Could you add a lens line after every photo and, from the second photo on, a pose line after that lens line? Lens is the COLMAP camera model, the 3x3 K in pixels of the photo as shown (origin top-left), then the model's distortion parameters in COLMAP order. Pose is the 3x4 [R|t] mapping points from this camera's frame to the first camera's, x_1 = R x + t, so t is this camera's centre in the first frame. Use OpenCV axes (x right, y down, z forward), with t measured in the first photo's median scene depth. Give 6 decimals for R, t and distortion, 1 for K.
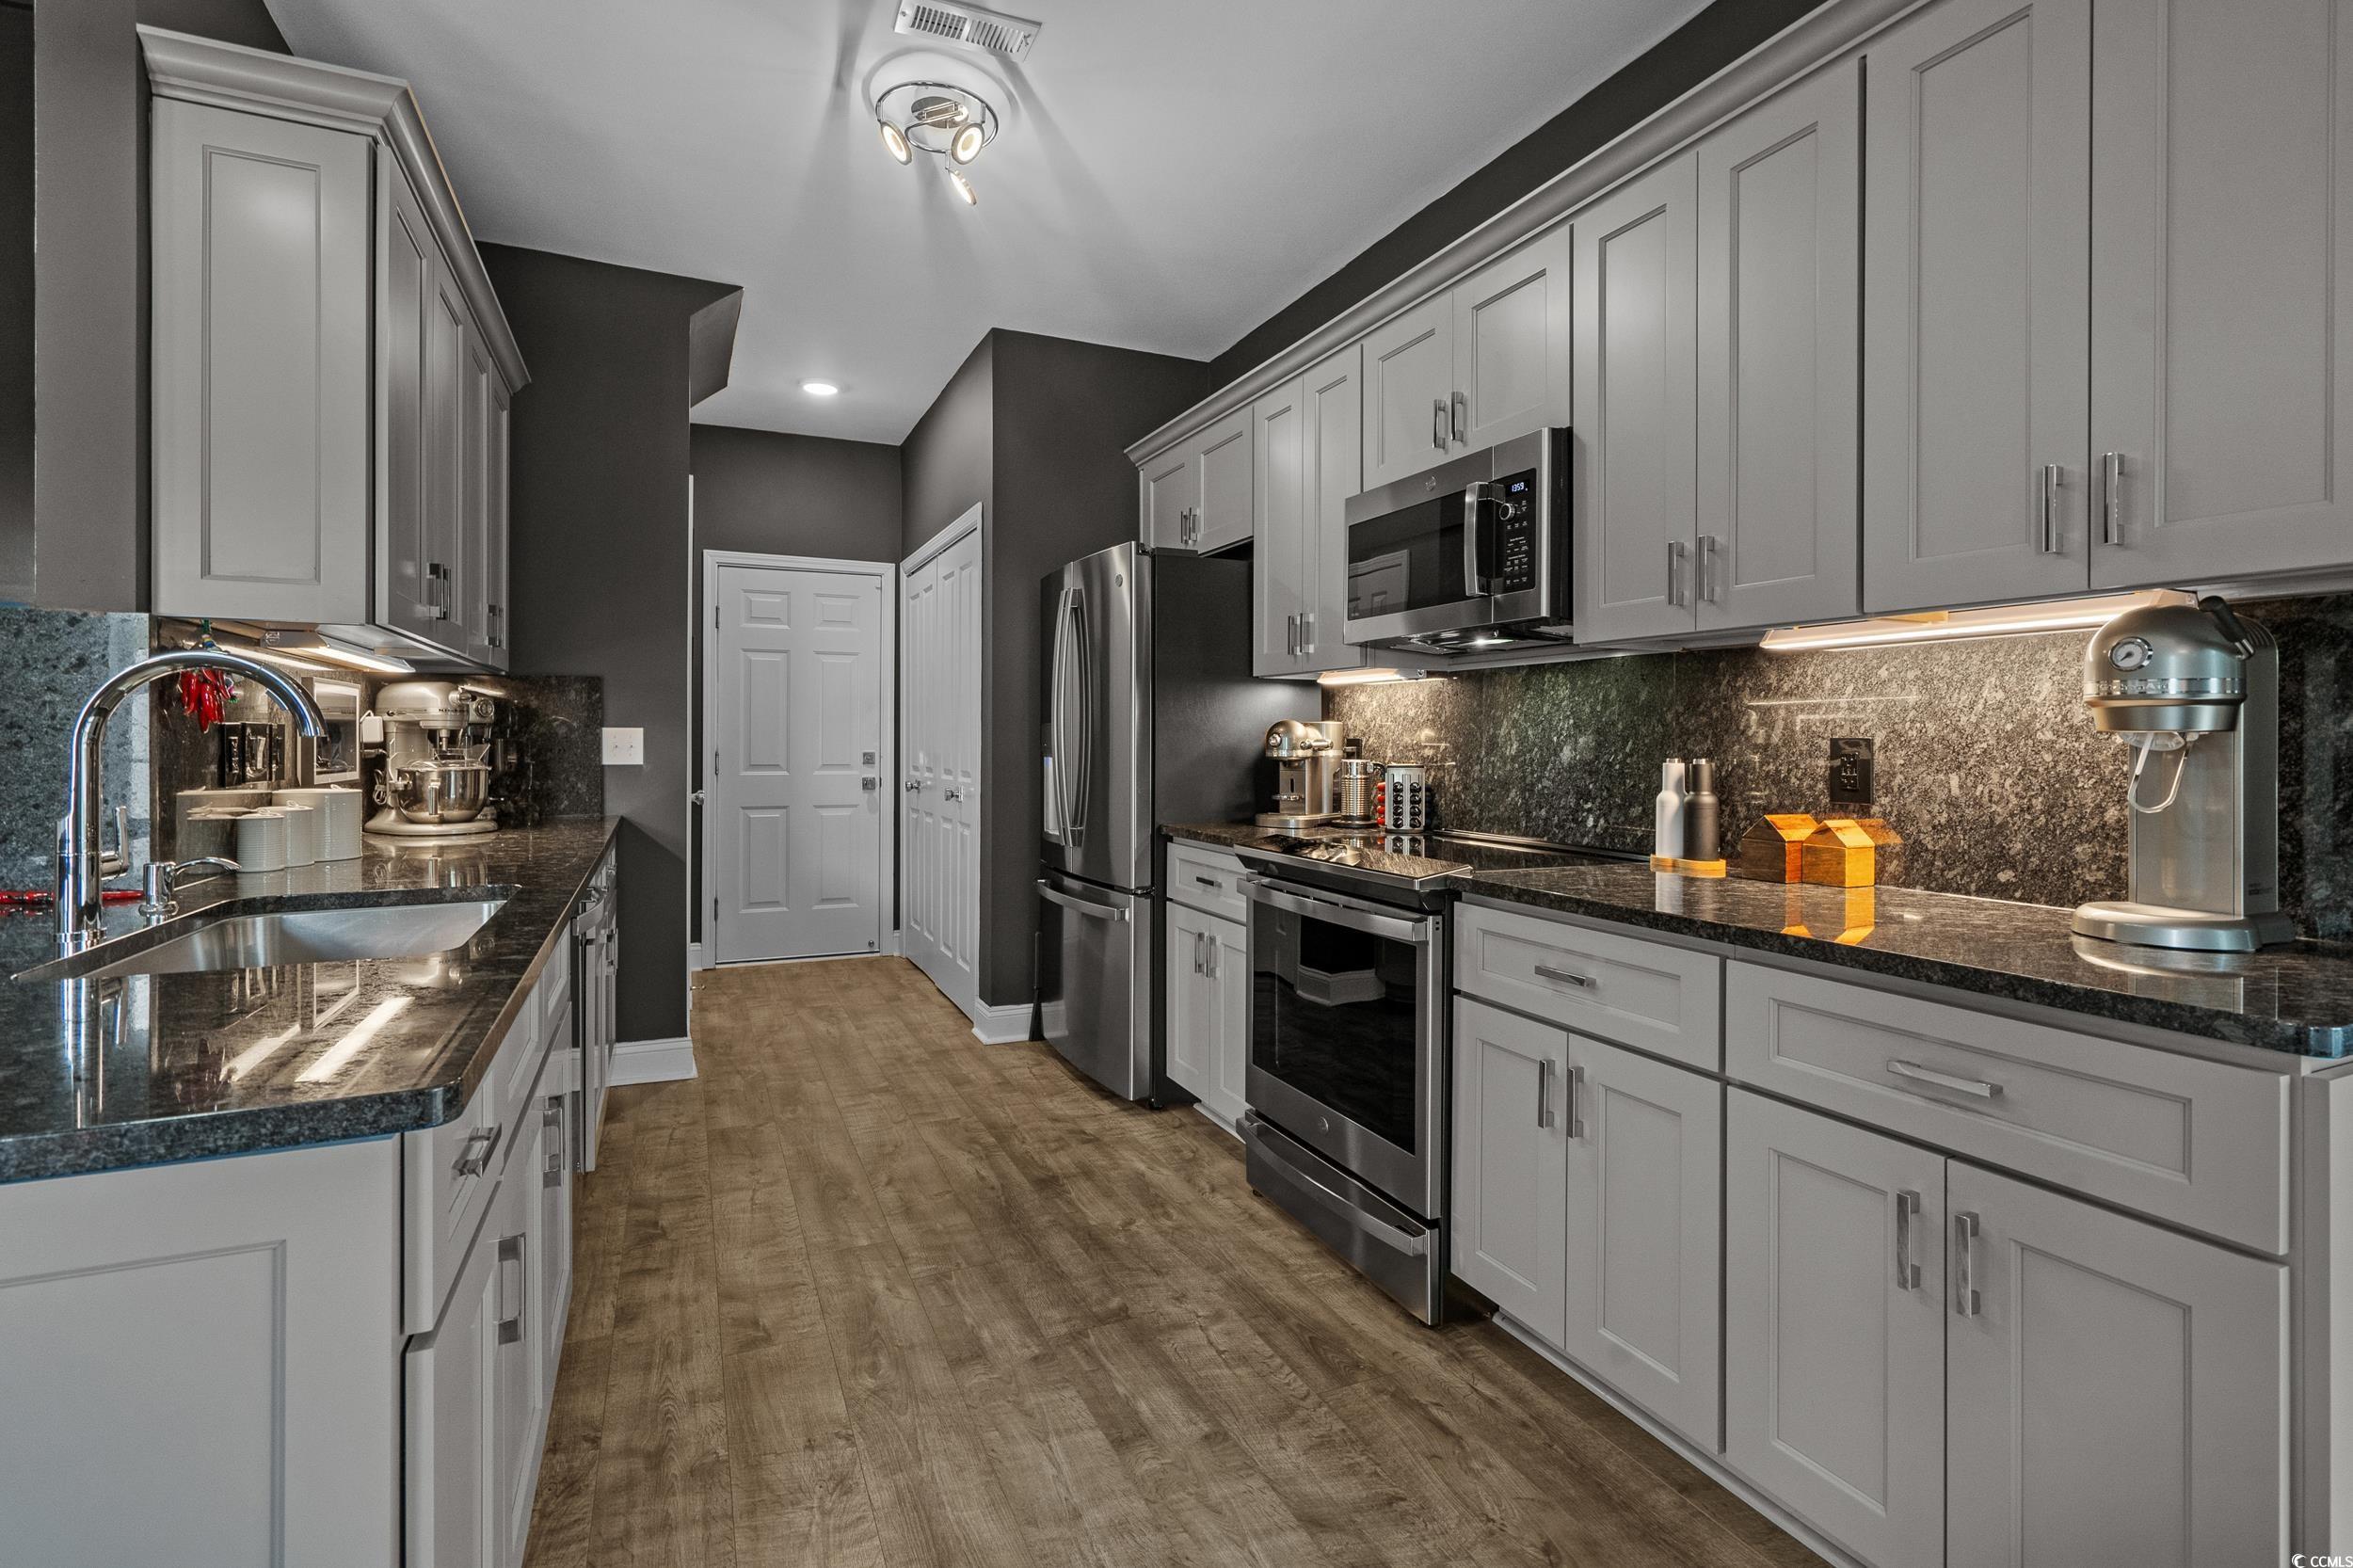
lens RADIAL K [[1070.0, 0, 1192.6], [0, 1070.0, 736.2], [0, 0, 1]] dist [-0.007963, 0.002389]
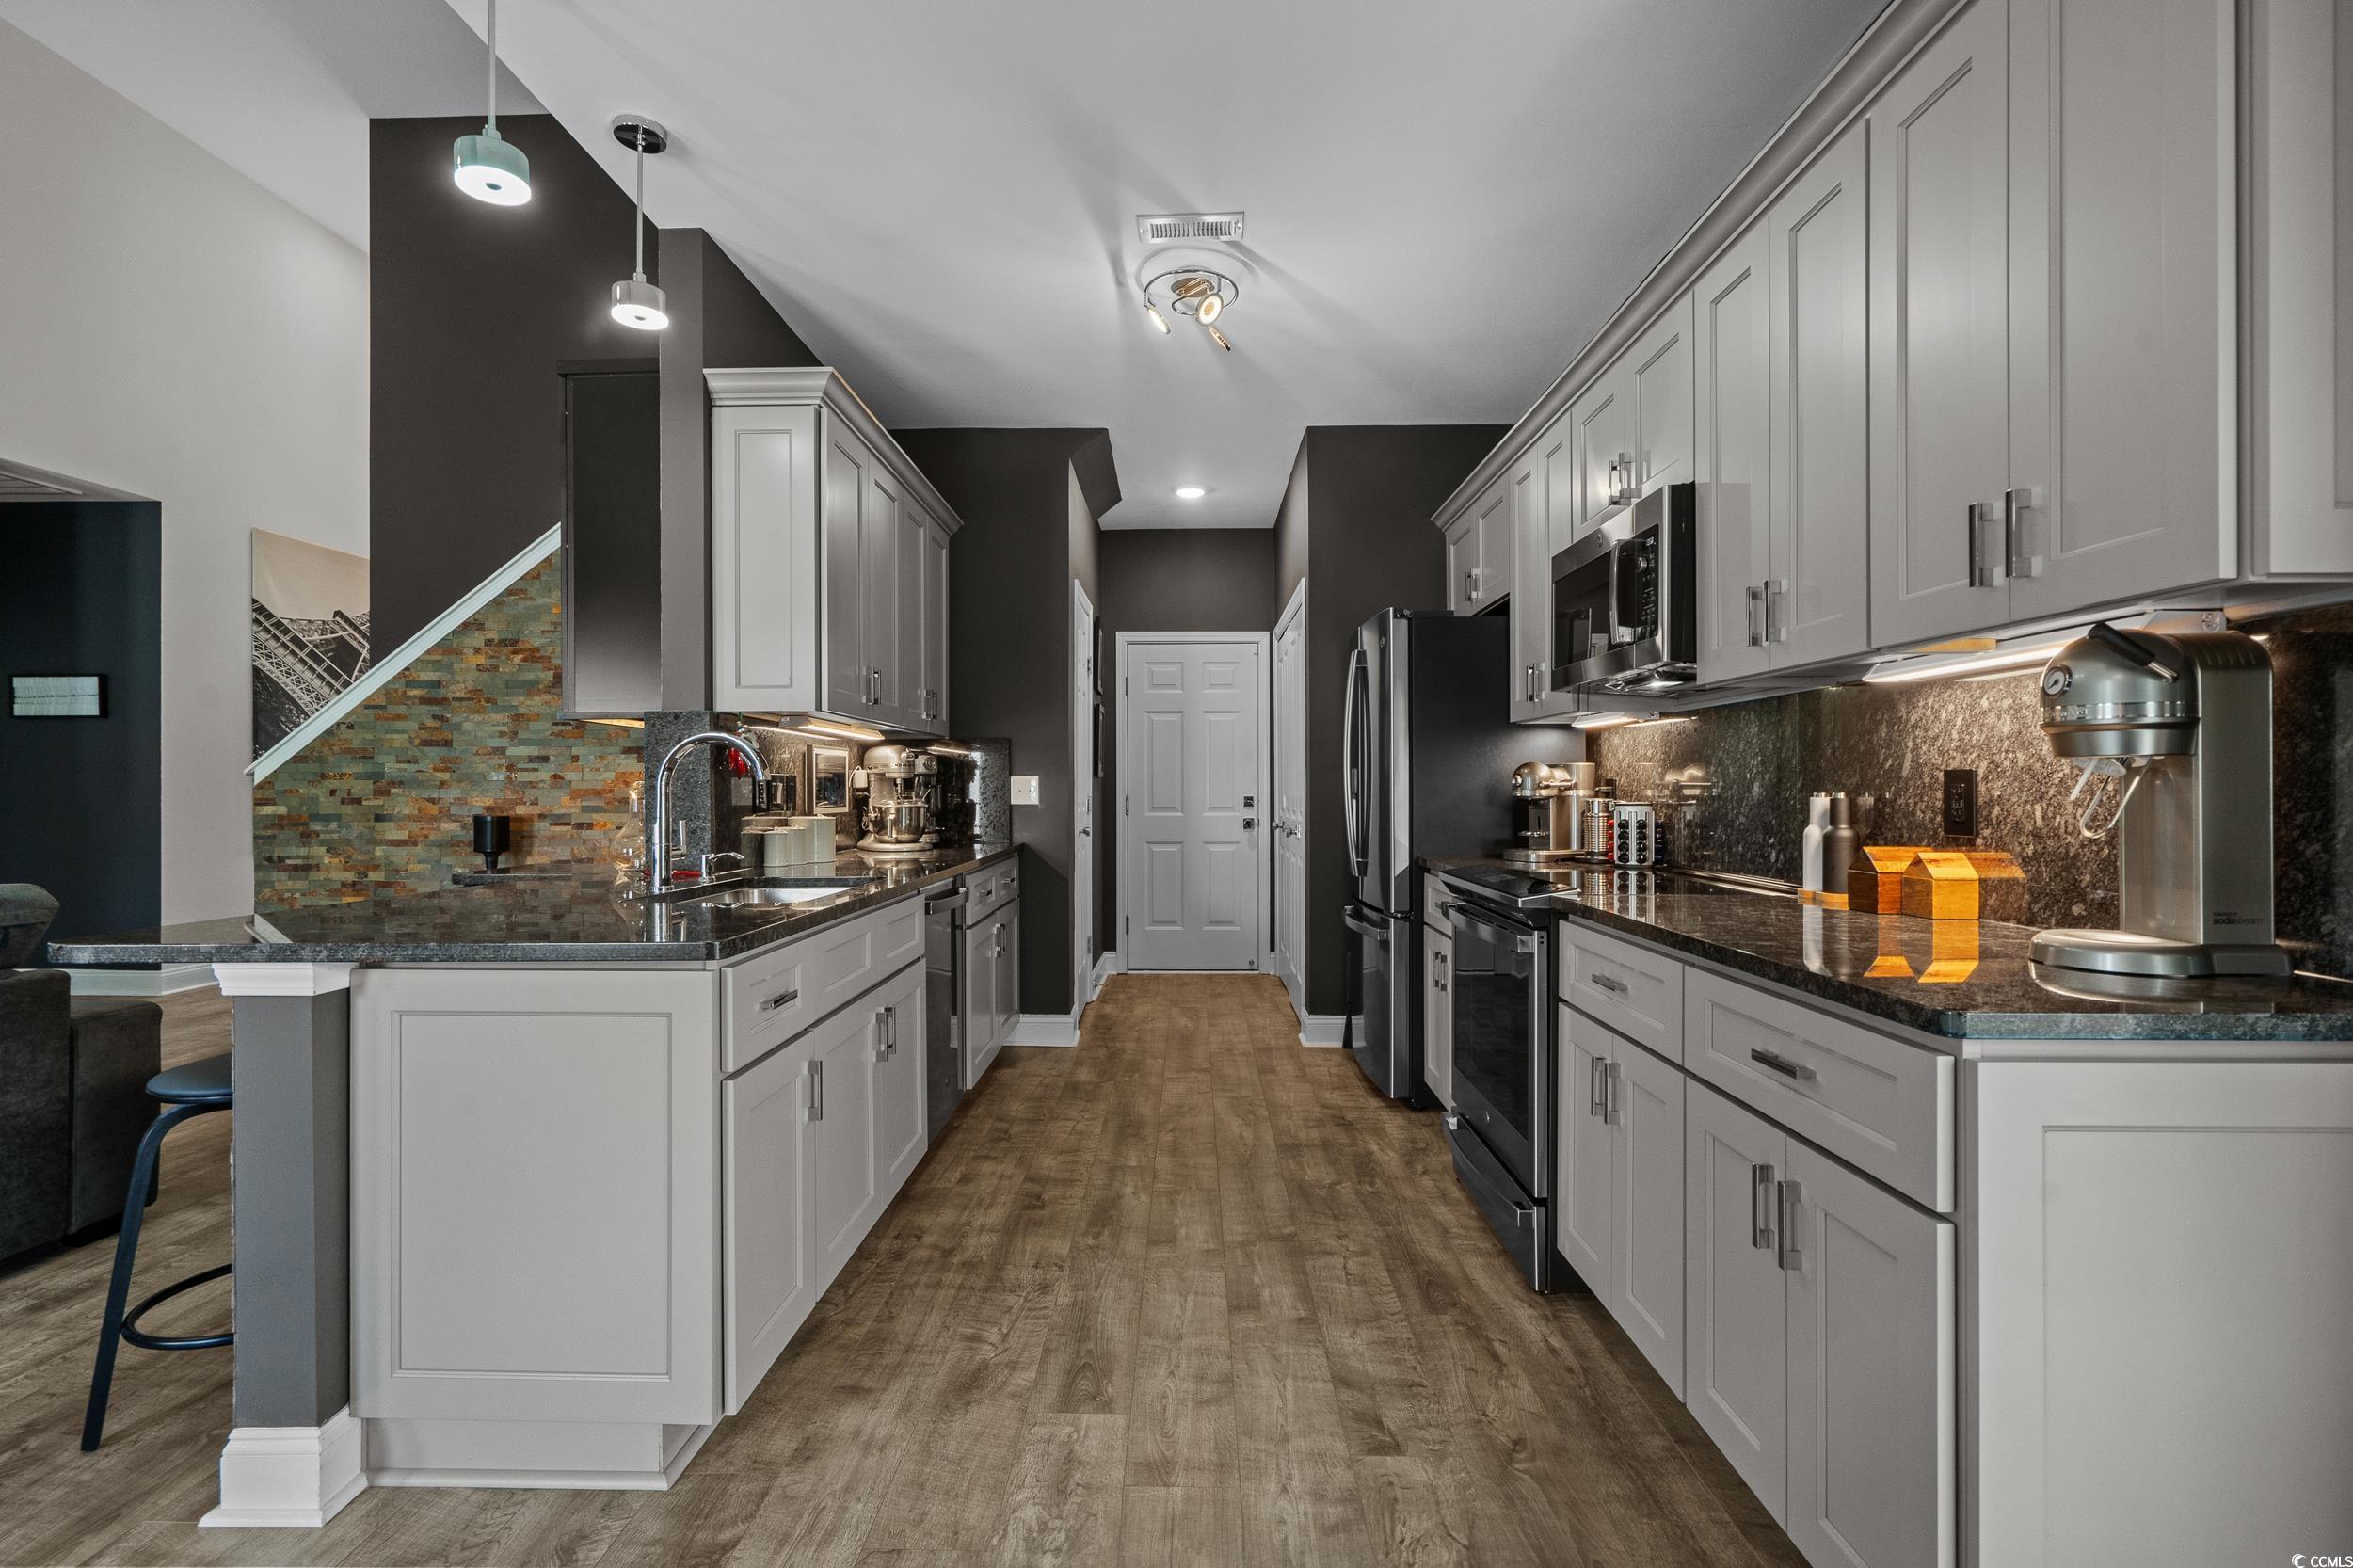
lens RADIAL K [[1070.0, 0, 1194.7], [0, 1070.0, 782.5], [0, 0, 1]] dist [-0.007963, 0.002389]
pose [[0.903354, -0.009003, -0.428801, 0.345389], [0.008013, 0.999959, -0.004113, 0.010433], [0.428821, 0.000280, 0.903390, -0.165574]]
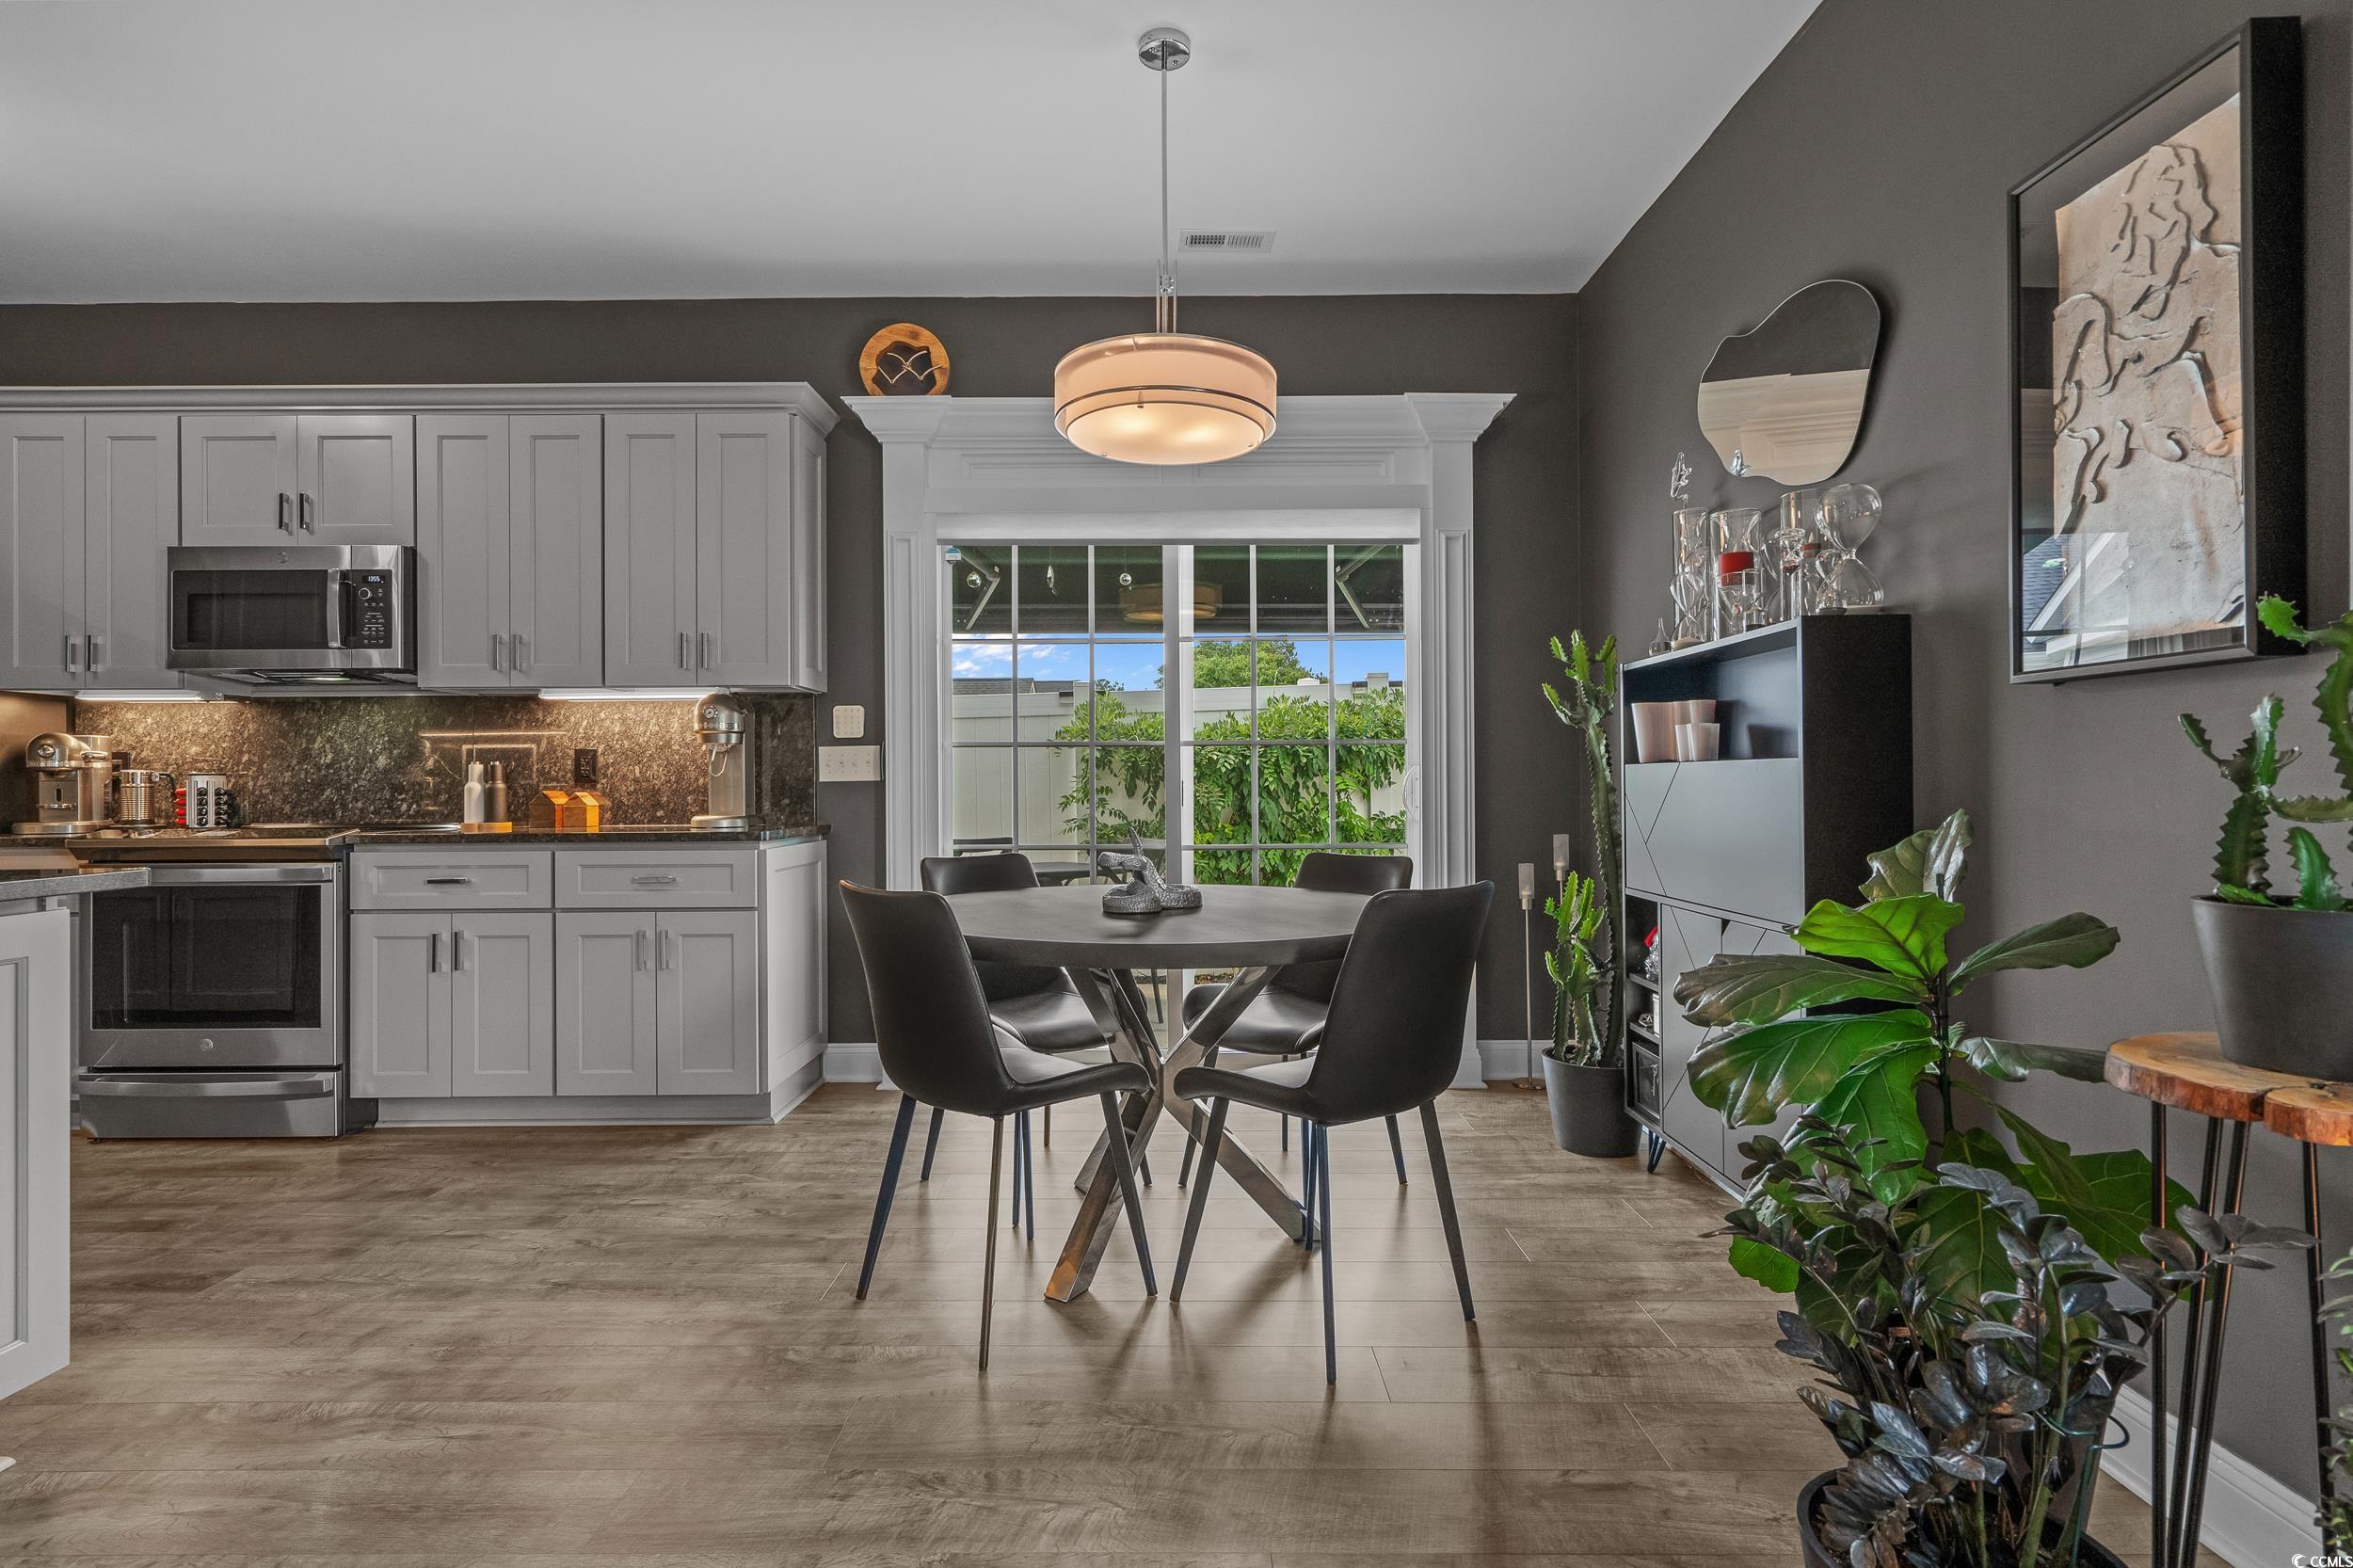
lens RADIAL K [[1127.0, 0, 1135.4], [0, 1127.0, 797.6], [0, 0, 1]] dist [0.003913, 0.004369]
pose [[0.443989, -0.018891, 0.895833, -0.625885], [0.003666, 0.999808, 0.019267, 0.045122], [-0.896025, -0.005270, 0.443973, -0.637721]]
